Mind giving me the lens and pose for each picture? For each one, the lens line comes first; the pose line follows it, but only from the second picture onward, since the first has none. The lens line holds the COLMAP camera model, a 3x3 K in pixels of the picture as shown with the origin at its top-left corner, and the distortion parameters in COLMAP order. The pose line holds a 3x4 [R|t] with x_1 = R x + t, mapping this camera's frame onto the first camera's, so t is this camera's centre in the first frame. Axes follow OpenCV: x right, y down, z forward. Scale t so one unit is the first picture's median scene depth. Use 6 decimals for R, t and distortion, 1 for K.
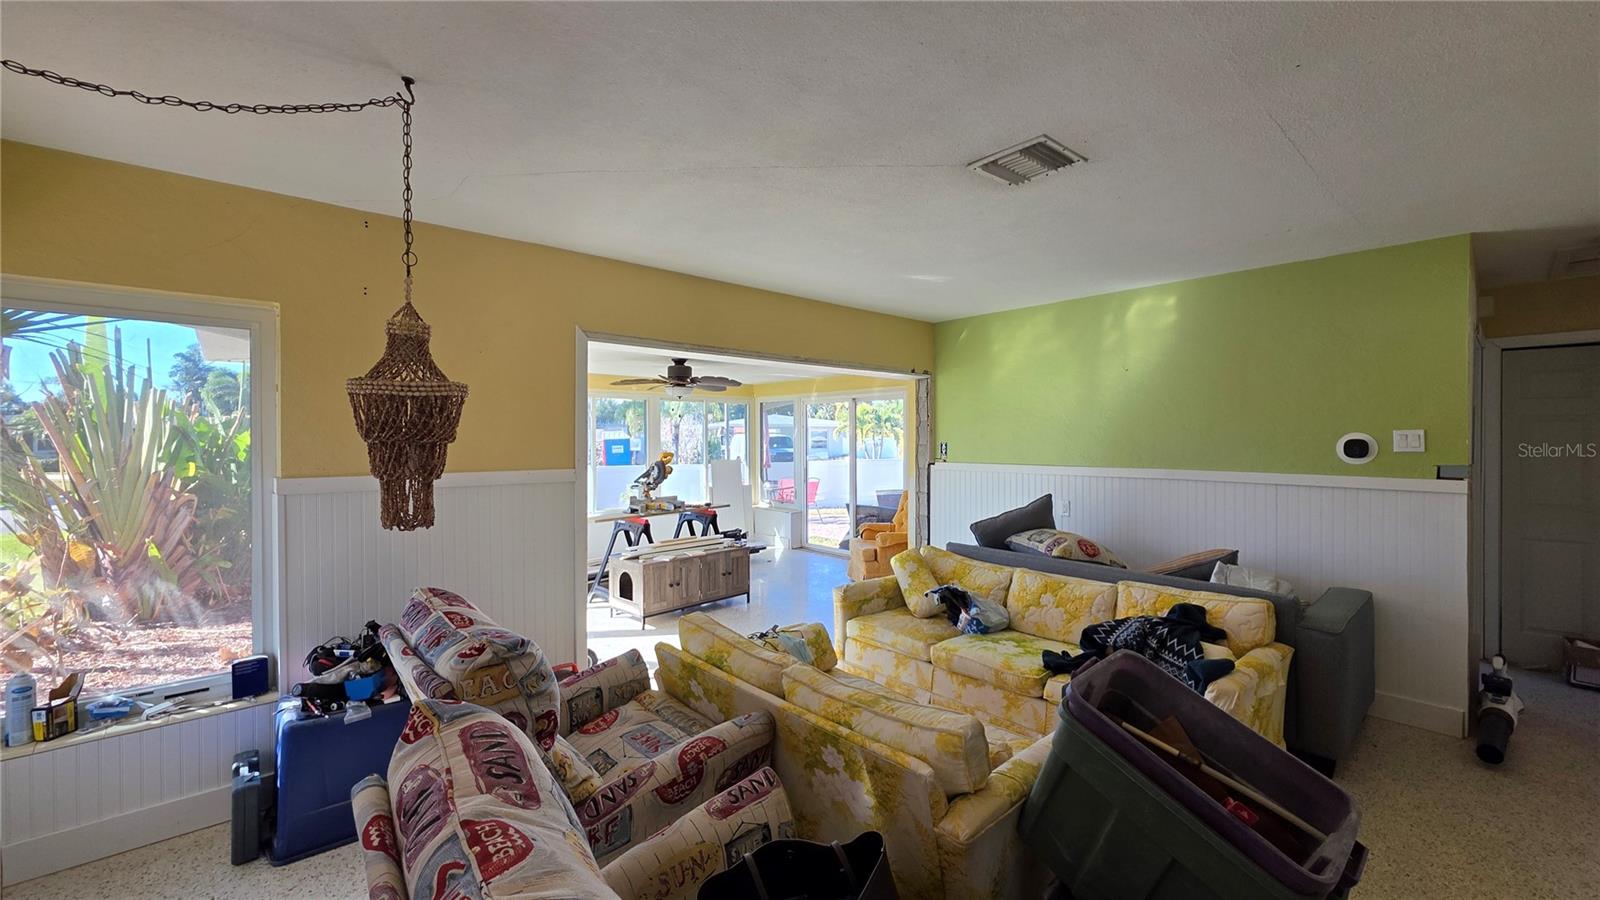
lens RADIAL K [[624.8, 0, 804.1], [0, 624.8, 443.9], [0, 0, 1]] dist [-0.001826, 0.000192]
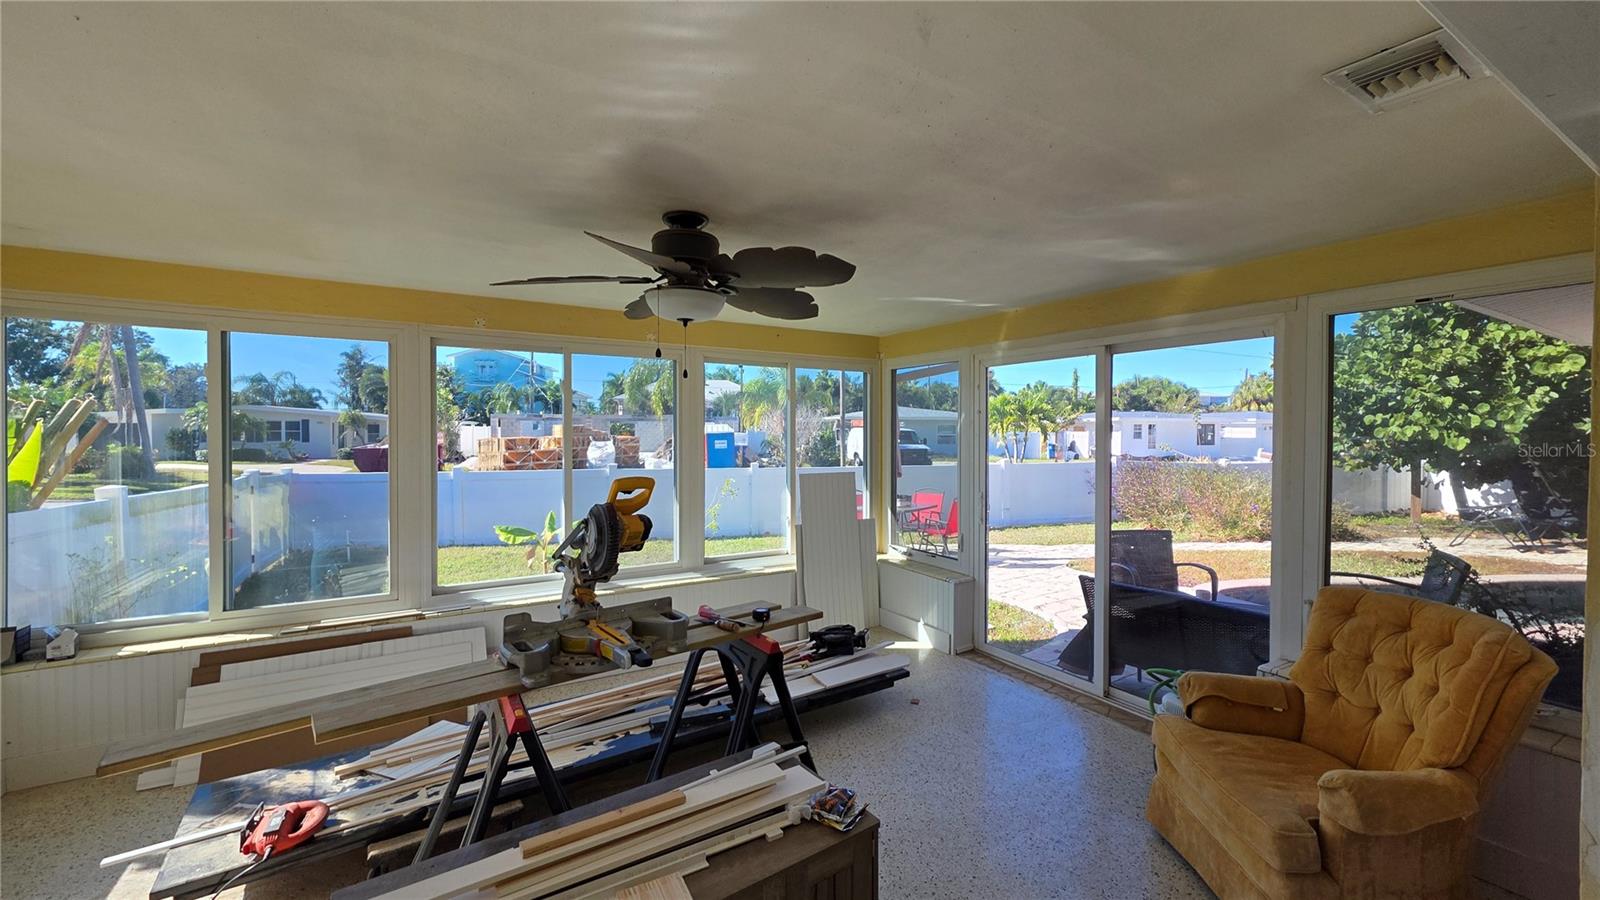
lens RADIAL K [[629.0, 0, 800.0], [0, 629.0, 450.0], [0, 0, 1]] dist [-0.001950, -0.000346]
pose [[0.981104, 0.009479, -0.193247, -0.013198], [-0.005800, 0.999791, 0.019594, -0.001610], [0.193393, -0.018103, 0.980954, 0.139150]]
